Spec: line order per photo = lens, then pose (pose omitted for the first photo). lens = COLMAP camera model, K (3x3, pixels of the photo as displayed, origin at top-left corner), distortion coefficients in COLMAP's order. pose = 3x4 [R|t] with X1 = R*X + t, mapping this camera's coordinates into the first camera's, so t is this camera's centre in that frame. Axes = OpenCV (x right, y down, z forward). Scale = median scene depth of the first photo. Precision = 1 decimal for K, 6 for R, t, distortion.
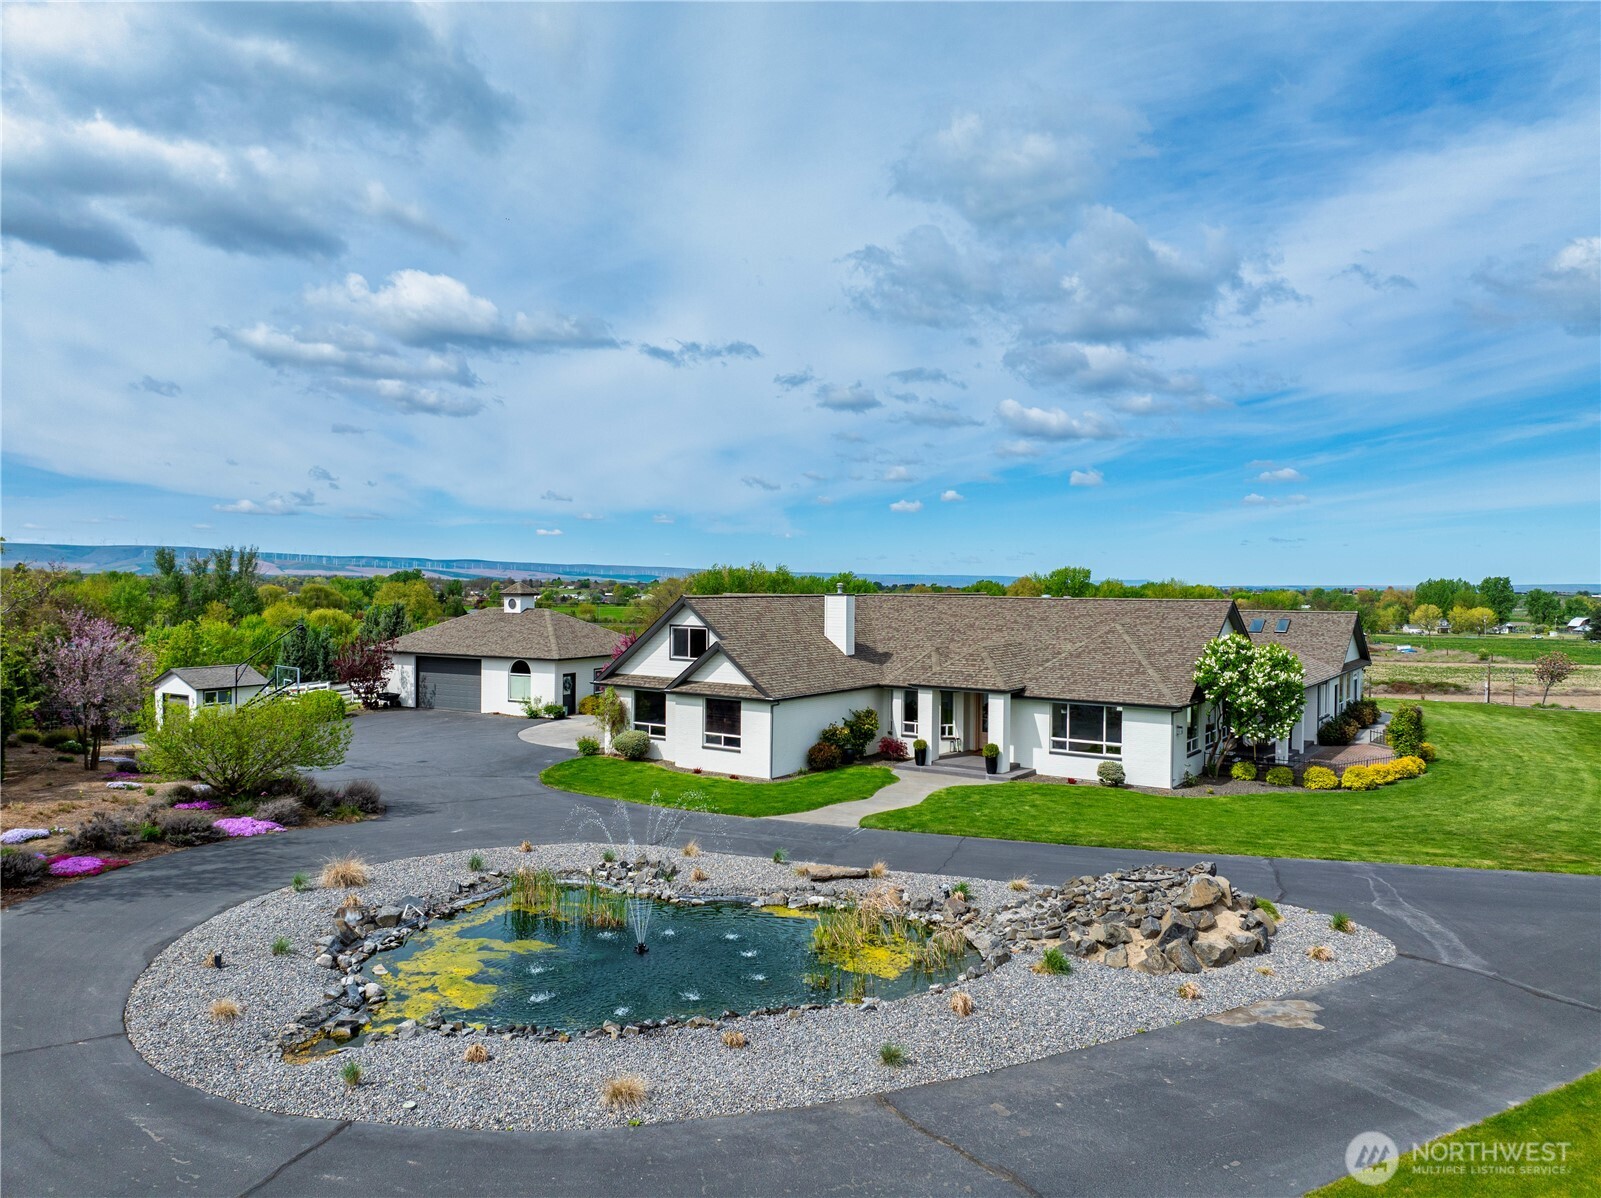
lens RADIAL K [[1115.4, 0, 804.2], [0, 1115.4, 583.8], [0, 0, 1]] dist [-0.019160, -0.001807]
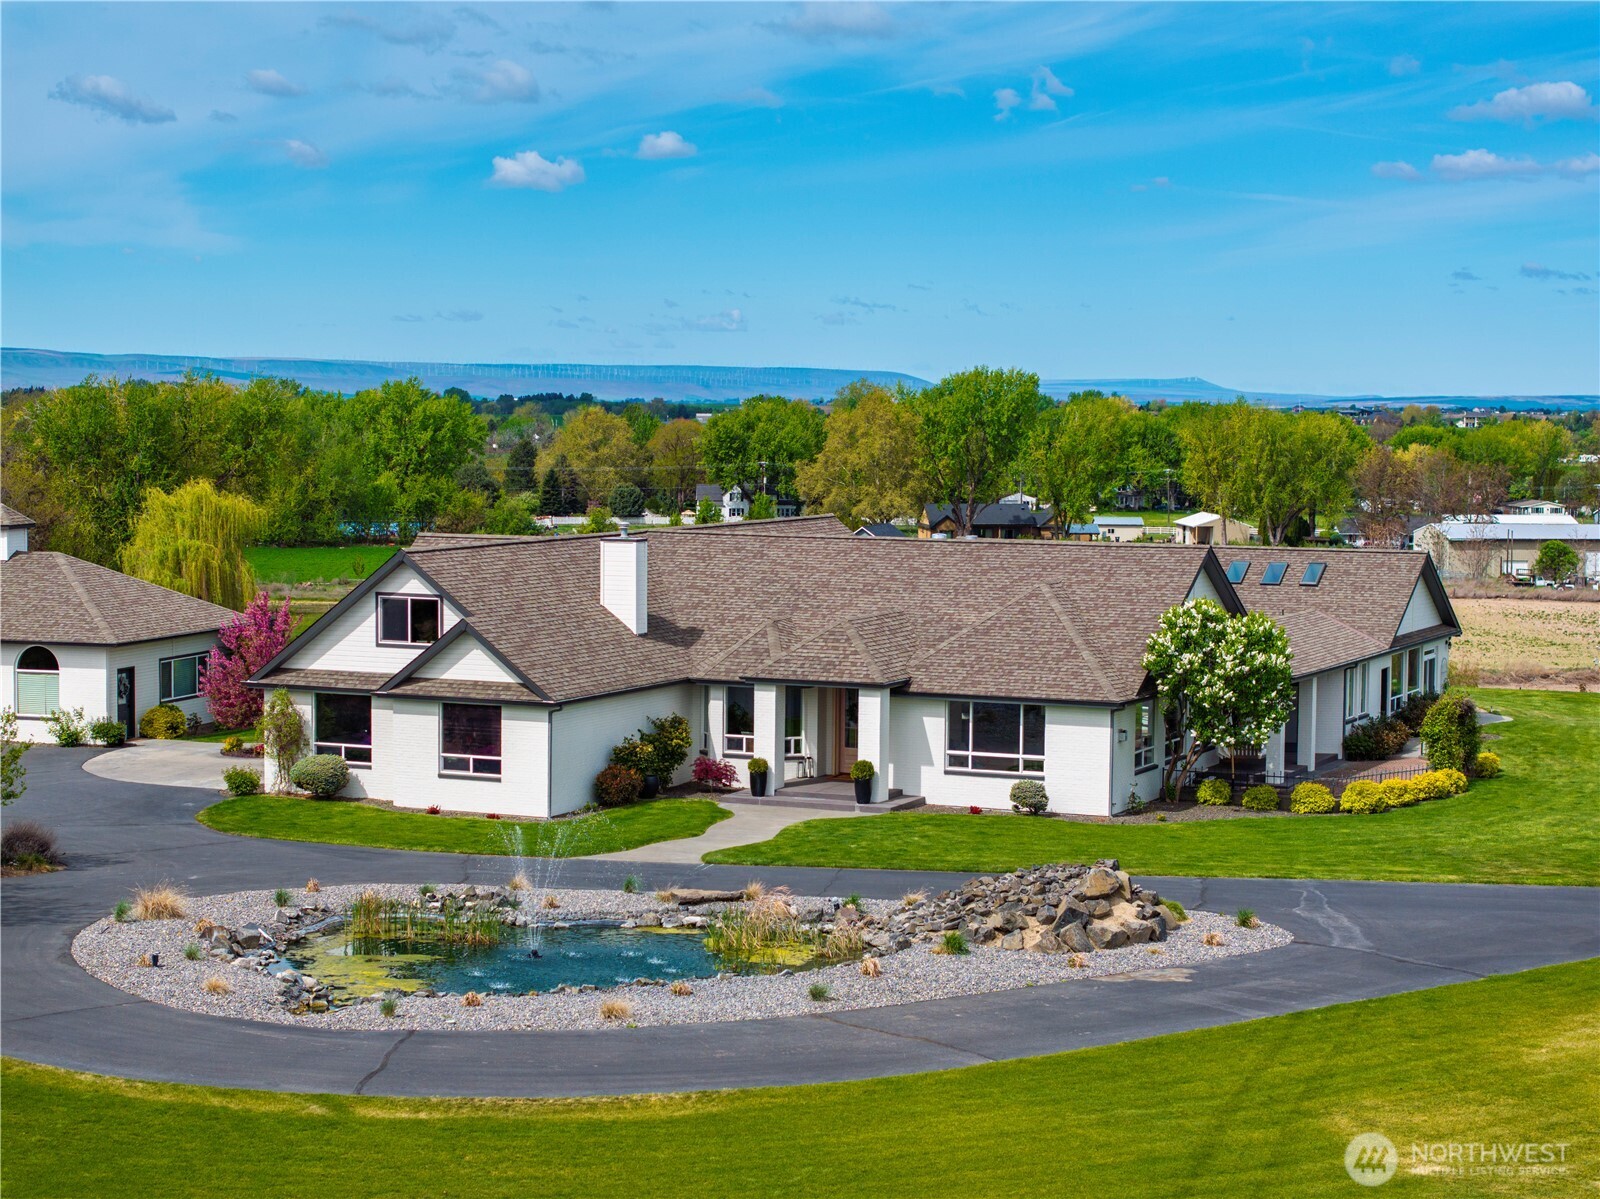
lens RADIAL K [[3264.7, 0, 799.8], [0, 3264.7, 600.8], [0, 0, 1]] dist [0.014823, 0.000000]
pose [[0.984539, -0.011760, 0.174770, -0.225268], [0.000123, 0.997790, 0.066448, -0.091370], [-0.175165, -0.065399, 0.982365, -0.986487]]
